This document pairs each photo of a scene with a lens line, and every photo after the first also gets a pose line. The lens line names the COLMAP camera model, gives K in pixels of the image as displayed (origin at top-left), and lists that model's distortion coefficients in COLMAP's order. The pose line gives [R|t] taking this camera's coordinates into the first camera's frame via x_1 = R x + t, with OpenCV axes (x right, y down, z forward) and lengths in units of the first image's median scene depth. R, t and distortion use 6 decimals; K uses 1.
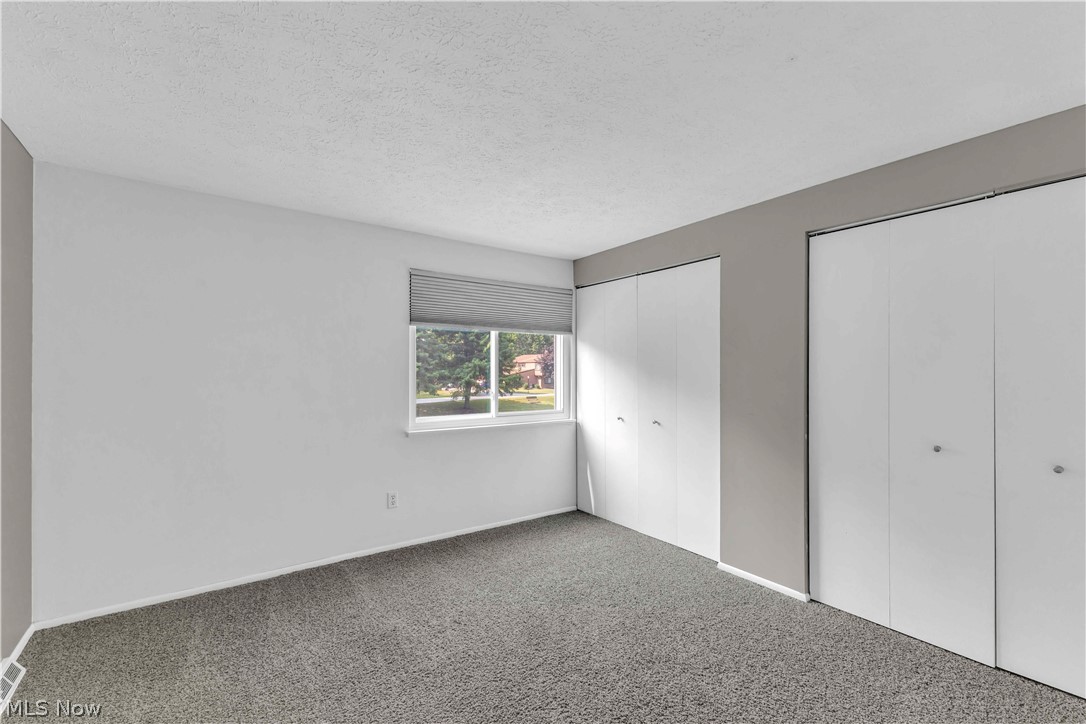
lens RADIAL K [[471.7, 0, 552.4], [0, 471.7, 364.8], [0, 0, 1]] dist [0.013260, -0.004319]
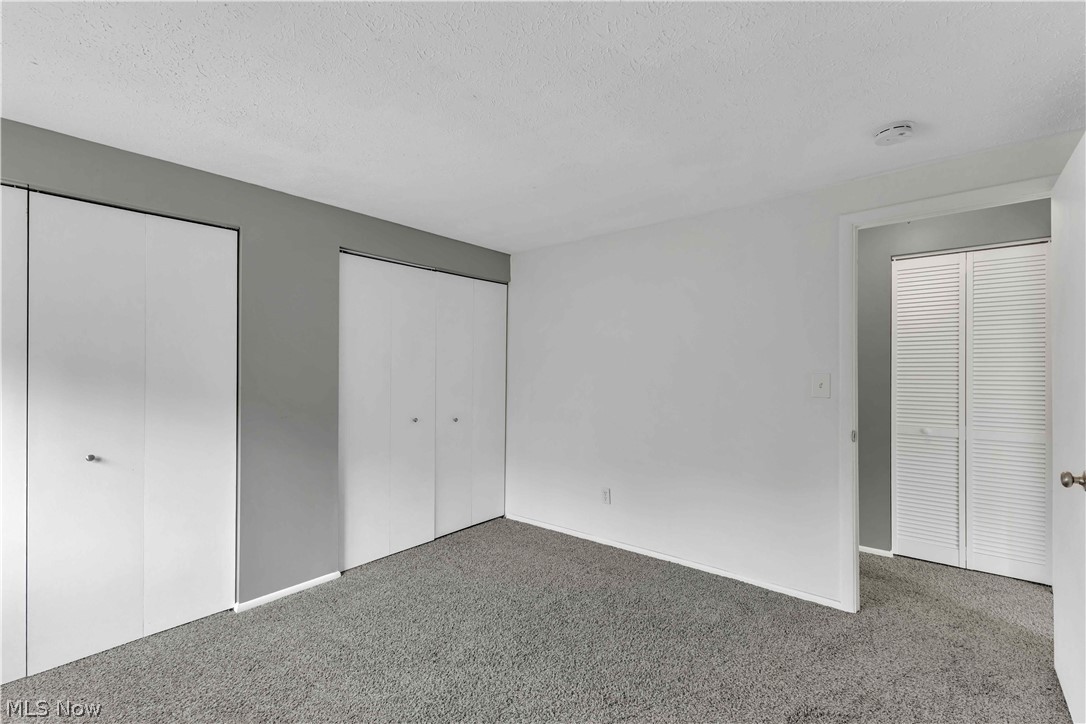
lens RADIAL K [[471.7, 0, 552.4], [0, 471.7, 364.8], [0, 0, 1]] dist [0.013260, -0.004319]
pose [[-0.234712, 0.008436, 0.972028, -0.645402], [-0.009774, 0.999891, -0.011038, 0.007329], [-0.972016, -0.012092, -0.234604, 0.749539]]
